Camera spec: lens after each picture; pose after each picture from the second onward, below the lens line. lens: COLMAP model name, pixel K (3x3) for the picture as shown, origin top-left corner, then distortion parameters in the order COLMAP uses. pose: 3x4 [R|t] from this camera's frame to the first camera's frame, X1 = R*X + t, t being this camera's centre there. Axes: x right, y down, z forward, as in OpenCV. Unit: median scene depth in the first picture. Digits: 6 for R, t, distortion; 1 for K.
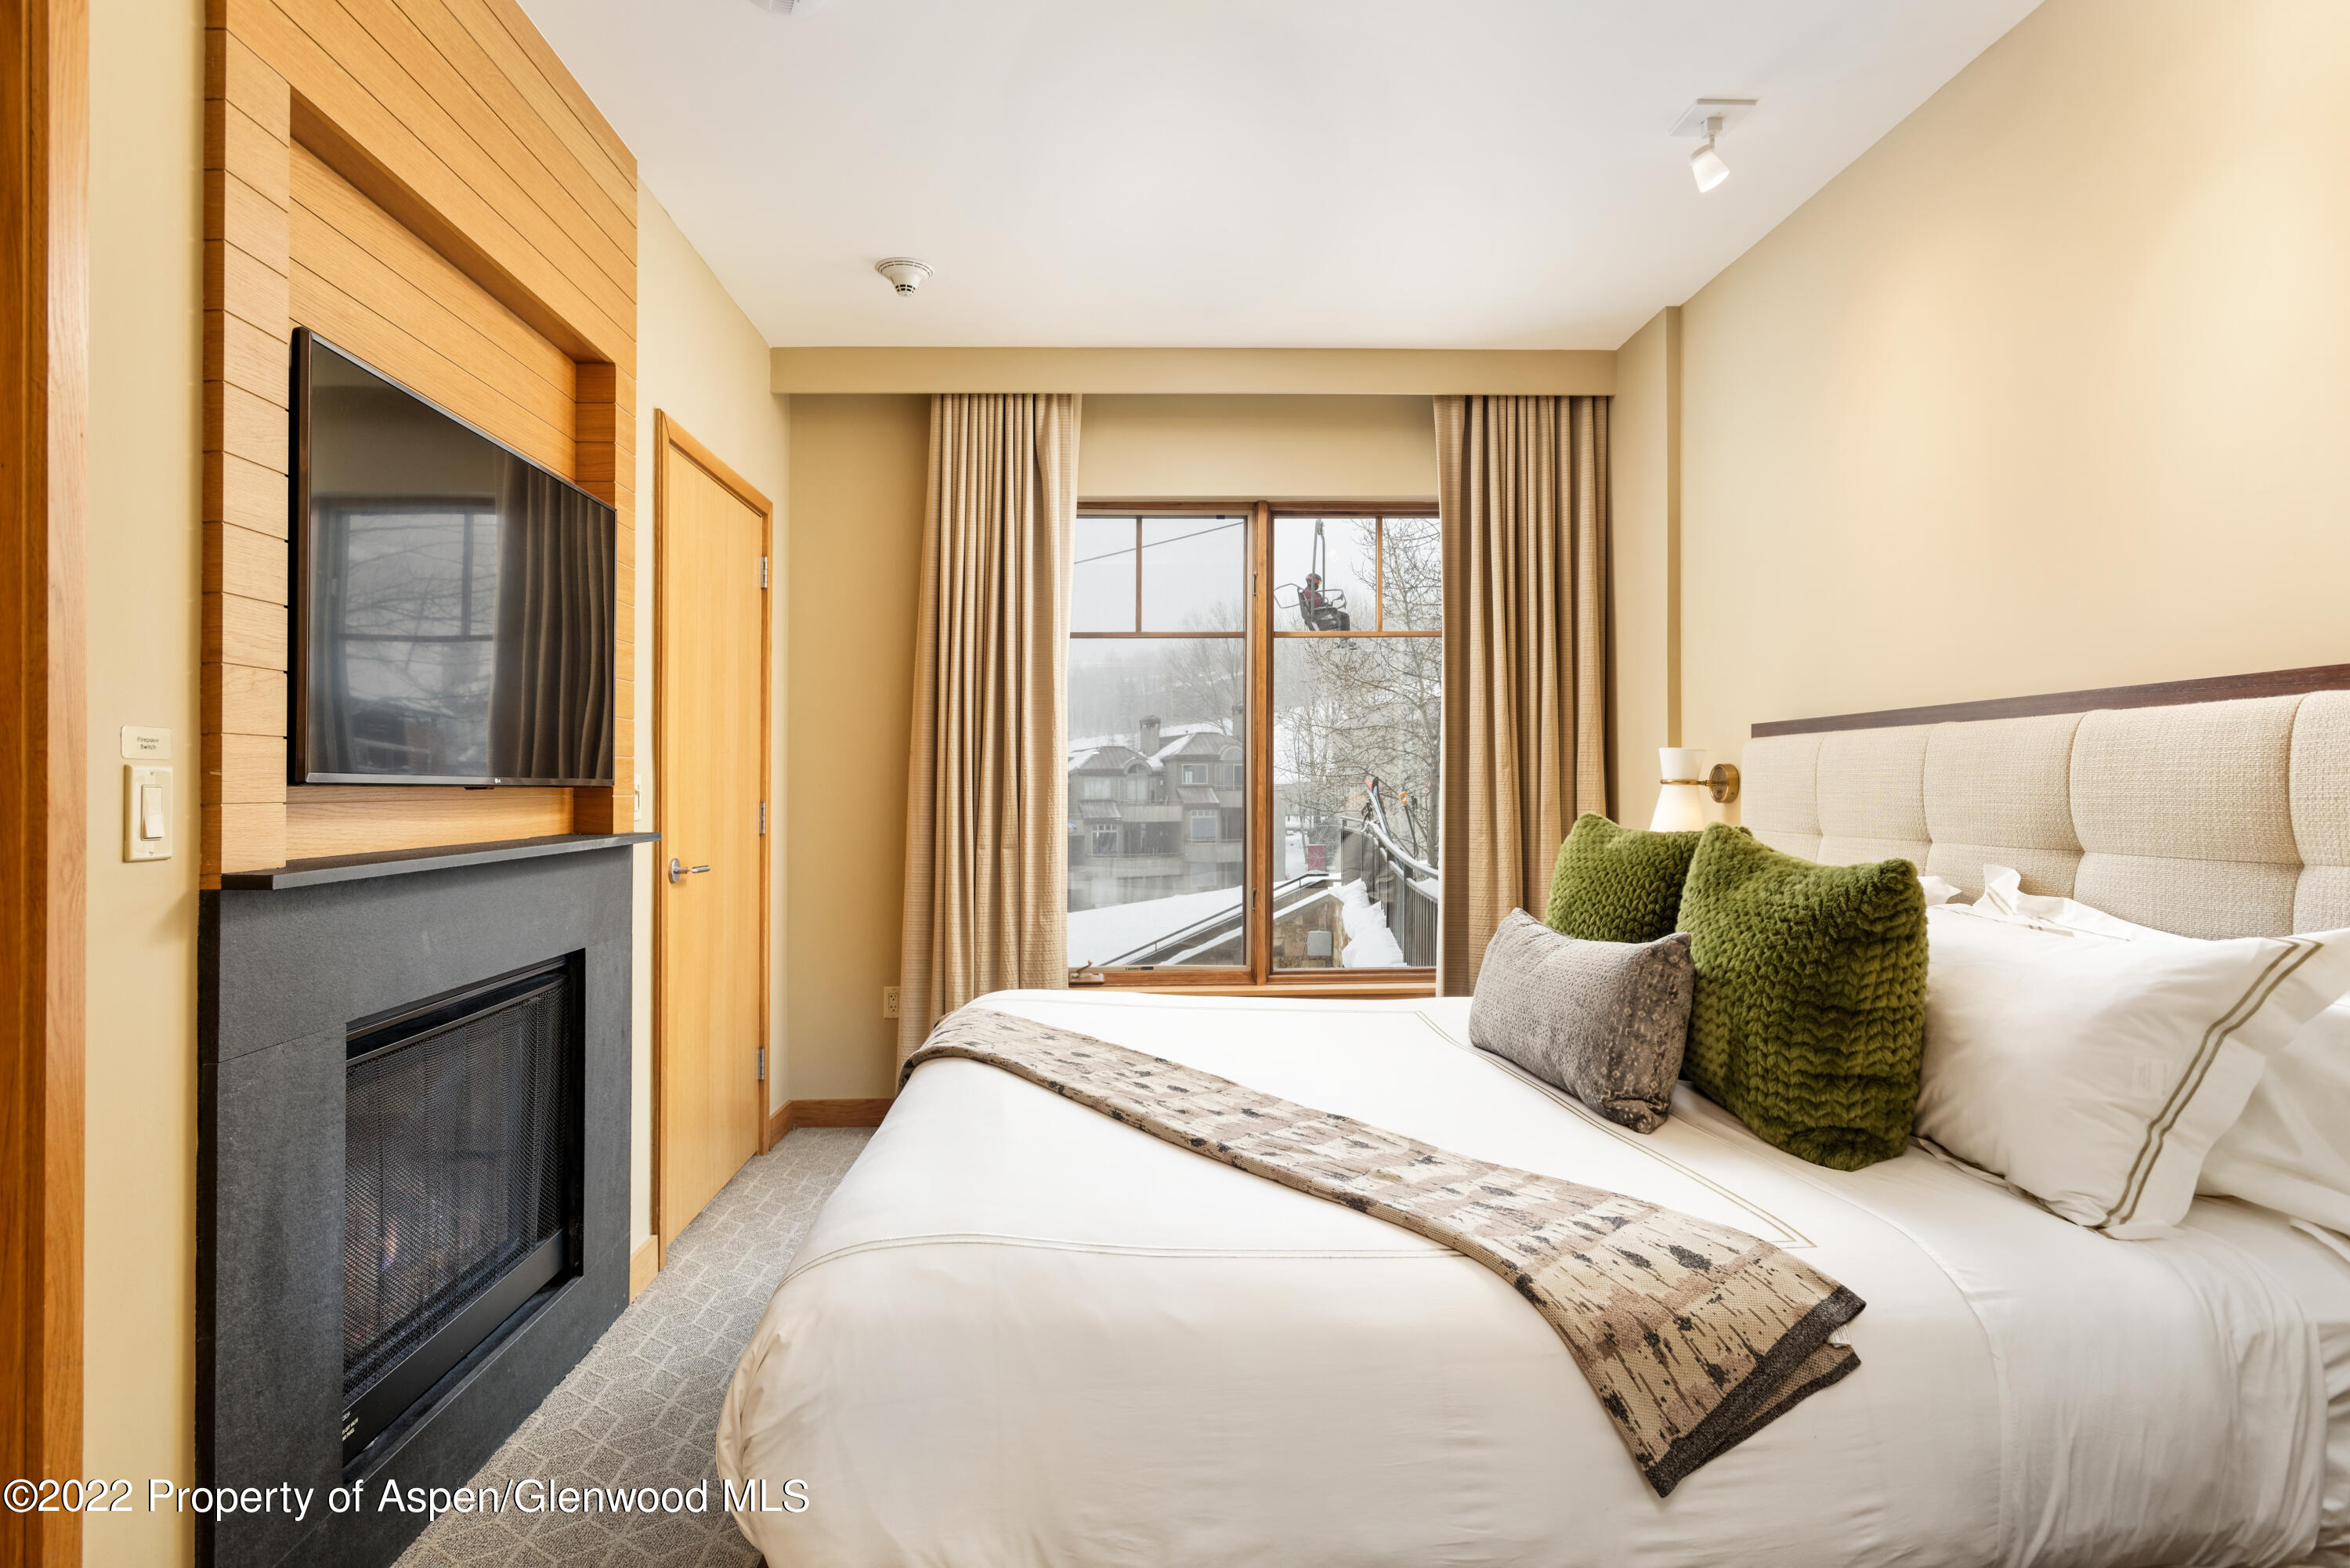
lens RADIAL K [[1262.8, 0, 1142.1], [0, 1262.8, 850.3], [0, 0, 1]] dist [0.005185, 0.000473]
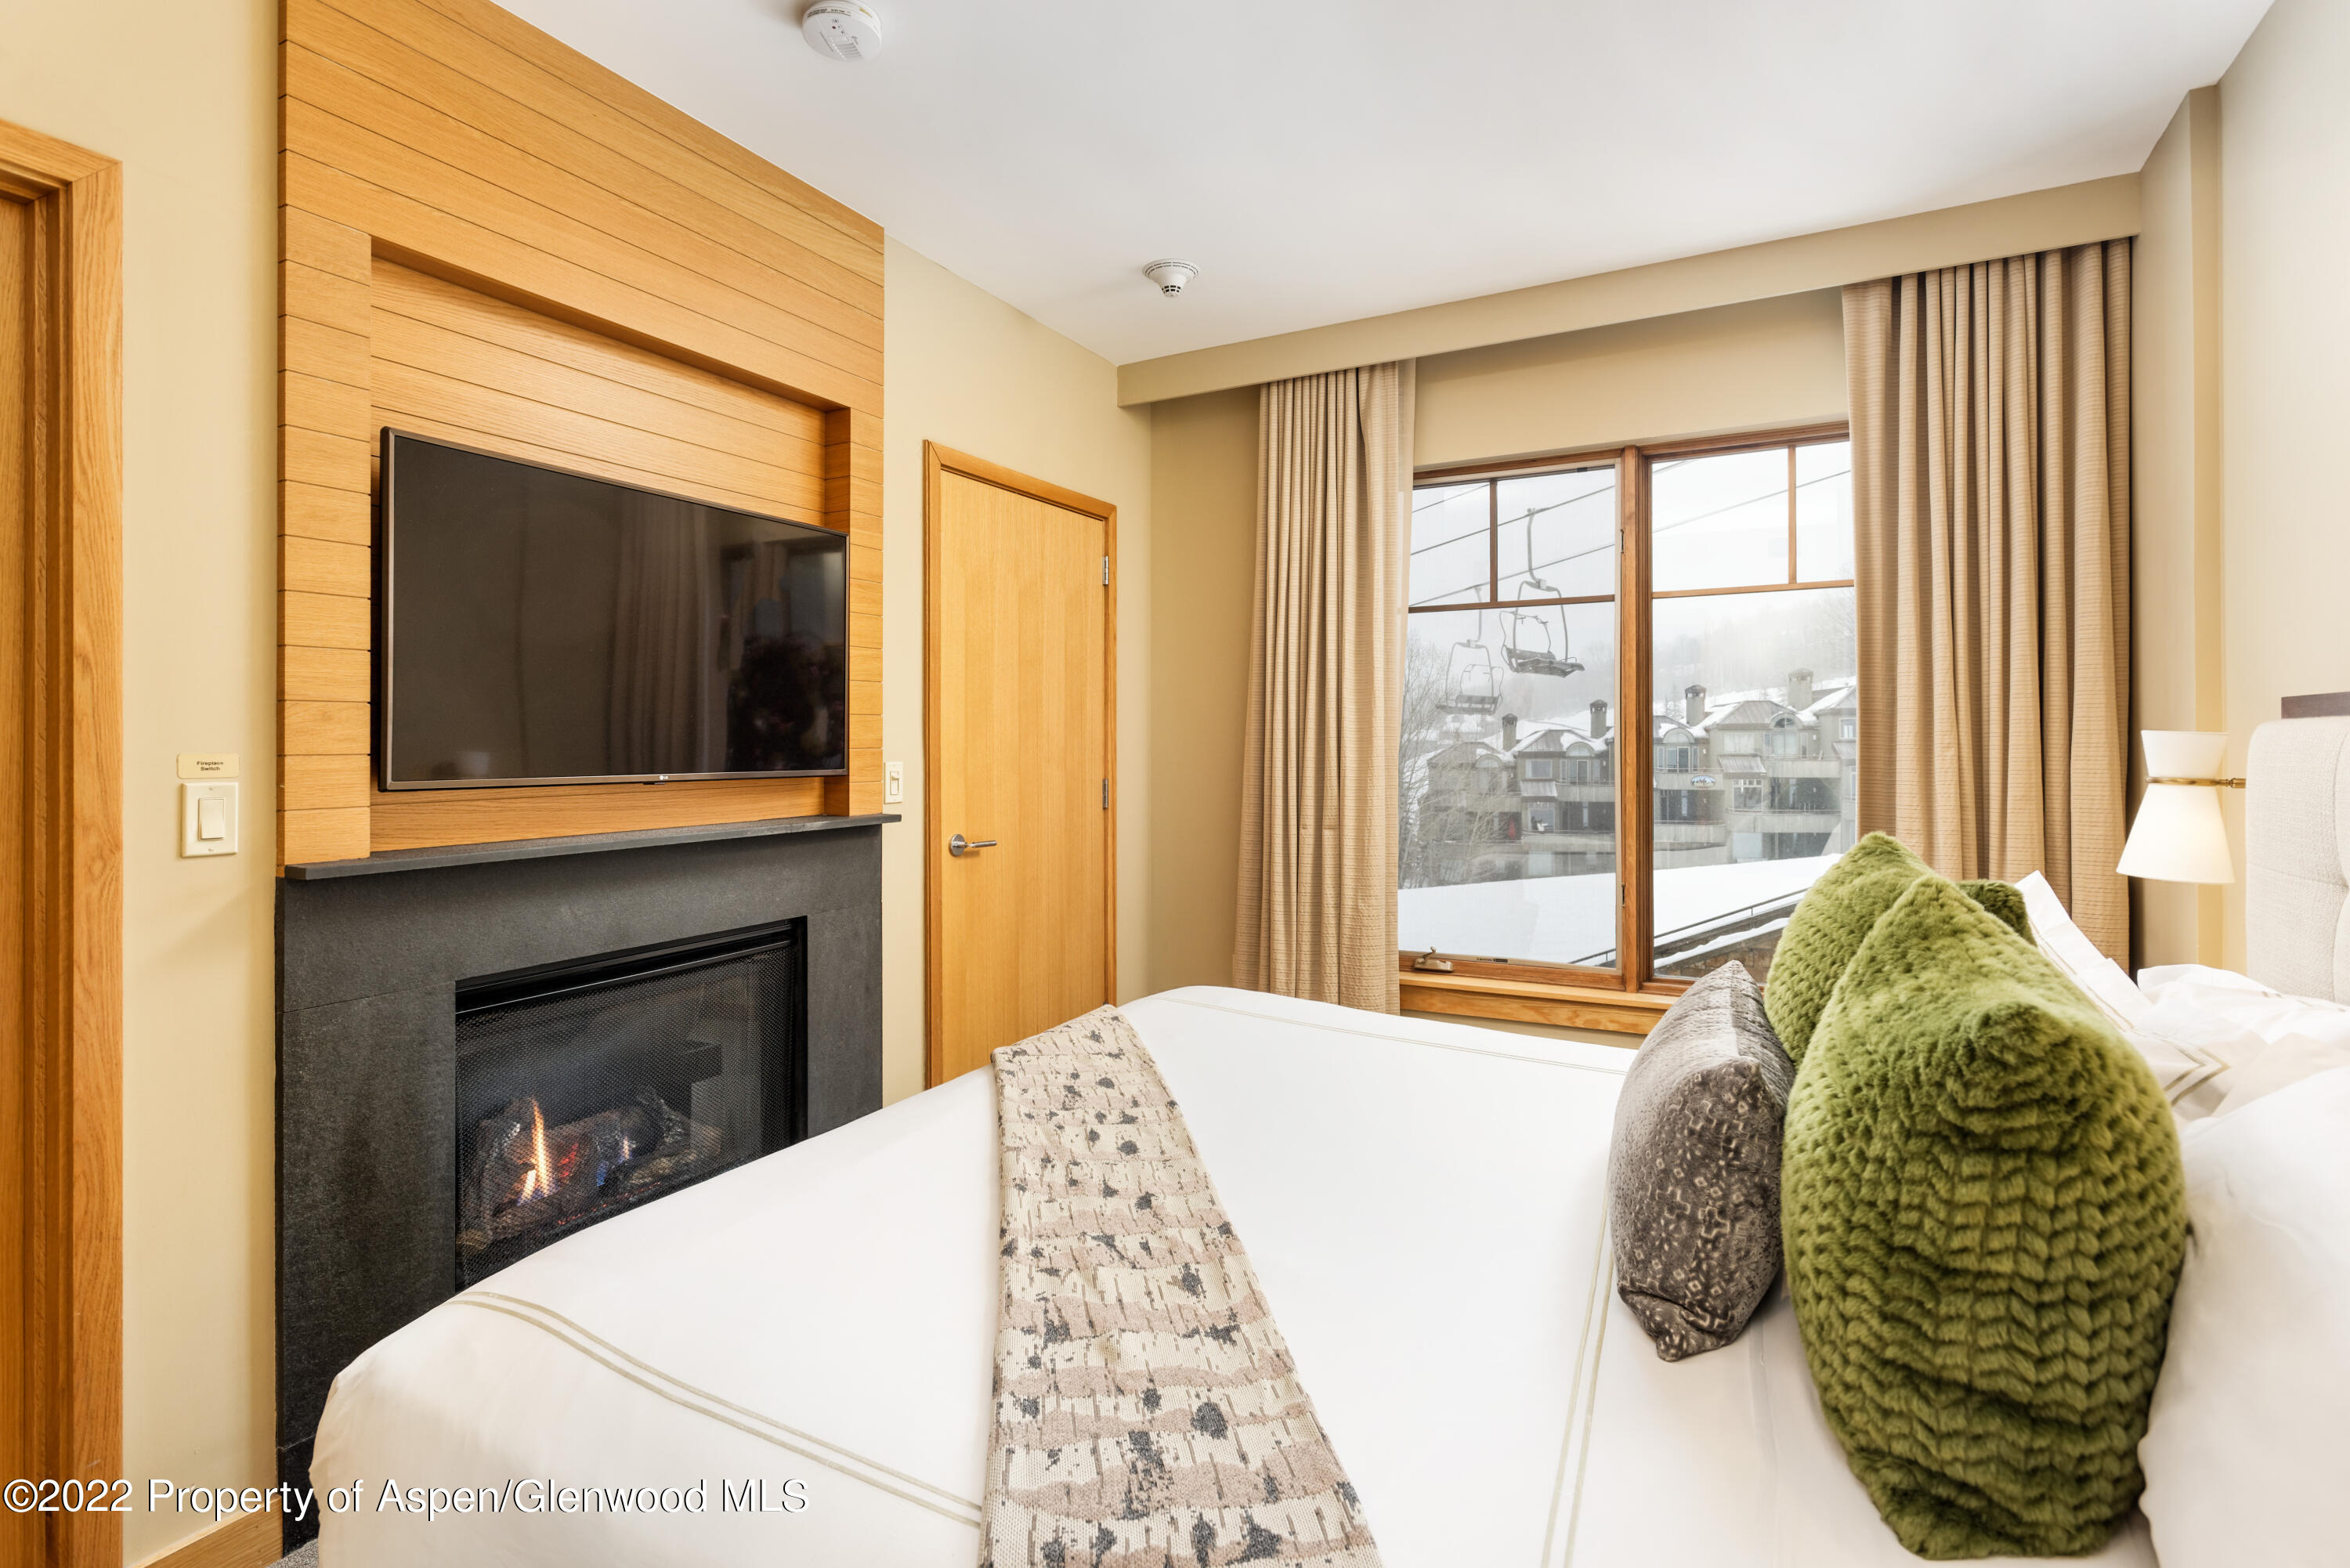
lens RADIAL K [[1112.3, 0, 1175.0], [0, 1112.3, 784.0], [0, 0, 1]] dist [-0.013455, 0.008458]
pose [[0.861620, 0.021515, -0.507098, 0.359457], [-0.026147, 0.999656, -0.002012, -0.049849], [0.506880, 0.014993, 0.861886, 0.291644]]
